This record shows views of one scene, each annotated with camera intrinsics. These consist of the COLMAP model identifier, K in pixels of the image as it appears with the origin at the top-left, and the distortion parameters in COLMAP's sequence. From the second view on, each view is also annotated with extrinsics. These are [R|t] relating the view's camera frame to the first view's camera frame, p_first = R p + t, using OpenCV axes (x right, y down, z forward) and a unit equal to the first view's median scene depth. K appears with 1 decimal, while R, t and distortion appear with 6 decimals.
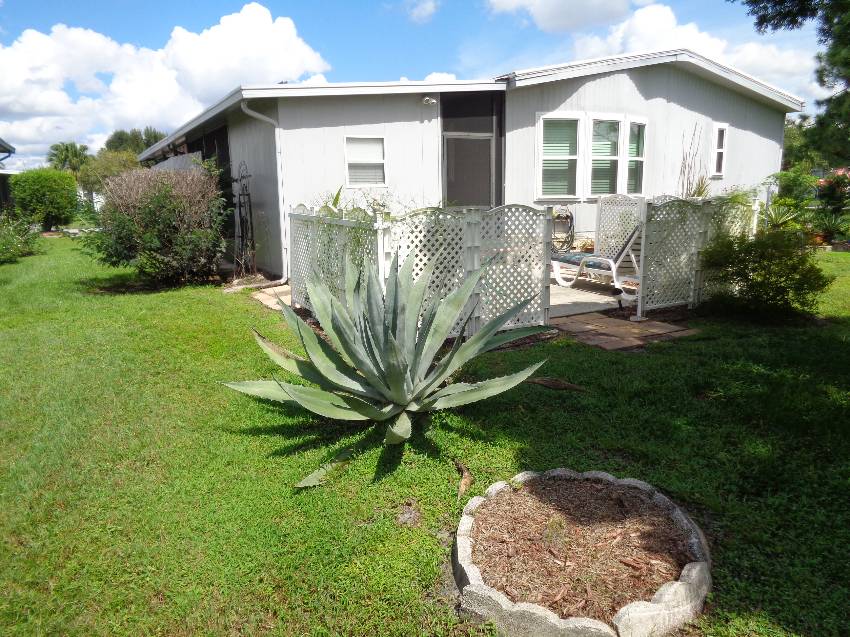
lens RADIAL K [[620.6, 0, 425.0], [0, 620.6, 318.5], [0, 0, 1]] dist [-0.033324, 0.022384]
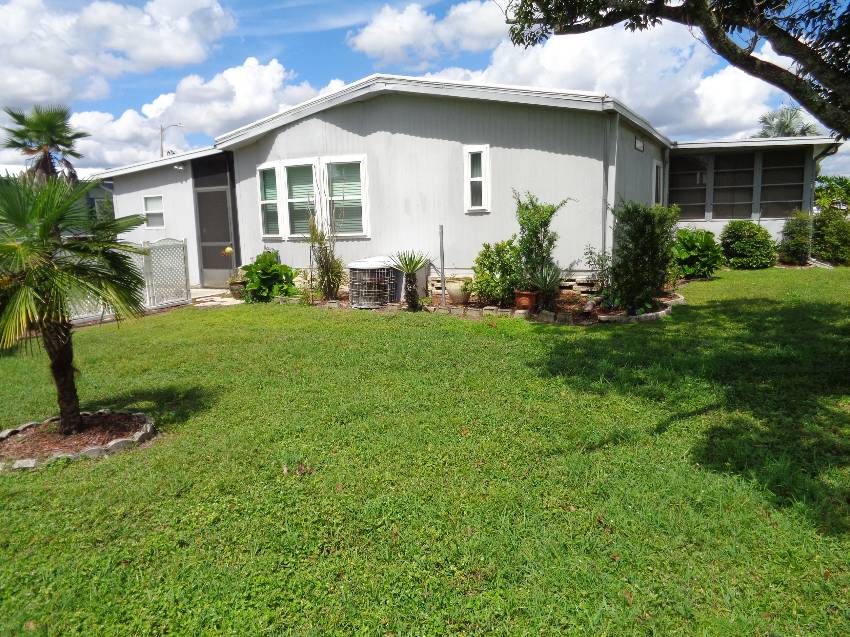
lens RADIAL K [[620.6, 0, 425.0], [0, 620.6, 318.5], [0, 0, 1]] dist [-0.033324, 0.022384]
pose [[0.569086, 0.133264, -0.811407, 1.367198], [-0.143493, 0.987733, 0.061584, -0.162720], [0.809661, 0.081385, 0.581228, 0.598826]]
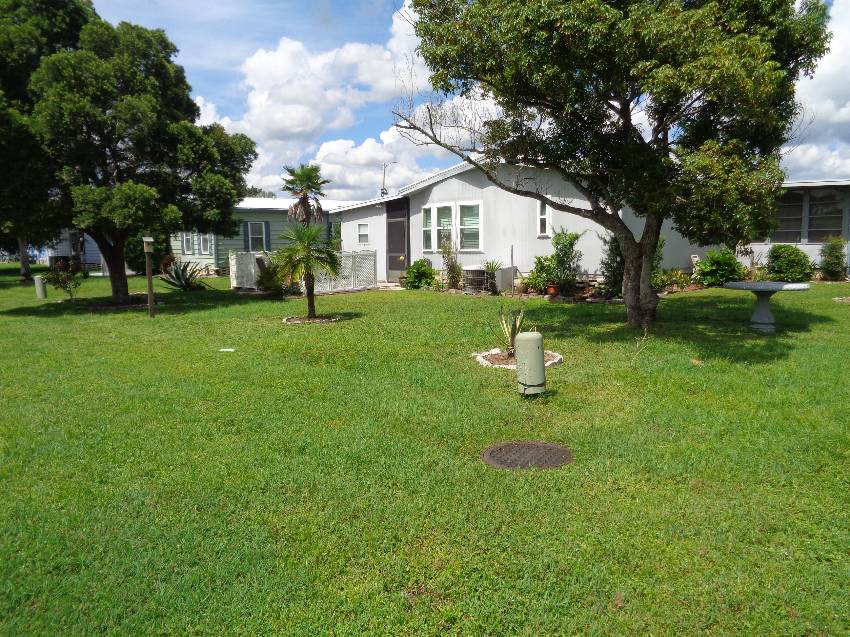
lens RADIAL K [[608.8, 0, 425.0], [0, 608.8, 318.5], [0, 0, 1]] dist [0.005601, 0.007741]
pose [[0.260274, 0.135883, -0.955925, 2.023429], [-0.179031, 0.979671, 0.090514, -0.165019], [0.948792, 0.147582, 0.279310, 0.539159]]
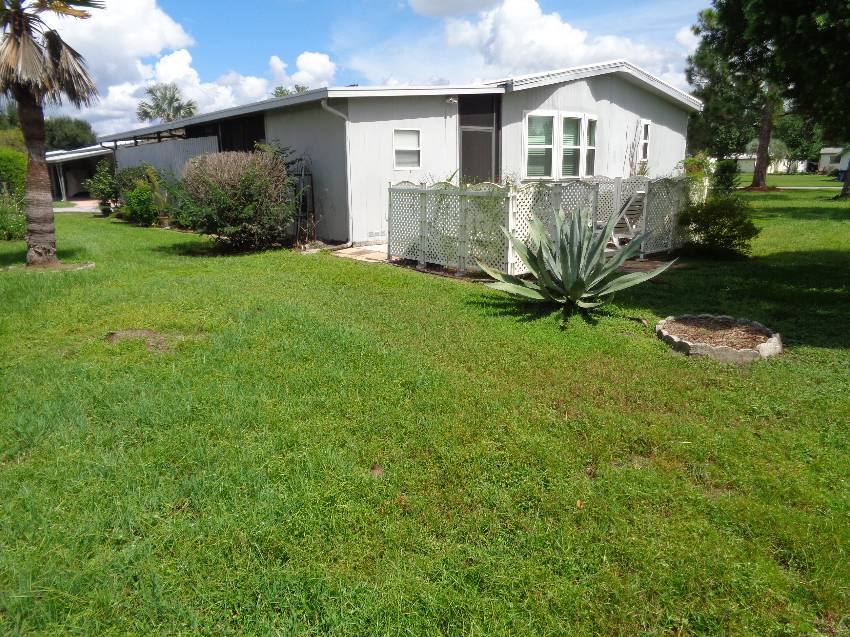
lens RADIAL K [[608.8, 0, 425.0], [0, 608.8, 318.5], [0, 0, 1]] dist [0.005601, 0.007741]
pose [[0.982215, -0.039577, 0.183539, -0.266505], [0.034237, 0.998896, 0.032175, 0.047074], [-0.184610, -0.025319, 0.982486, -0.209168]]
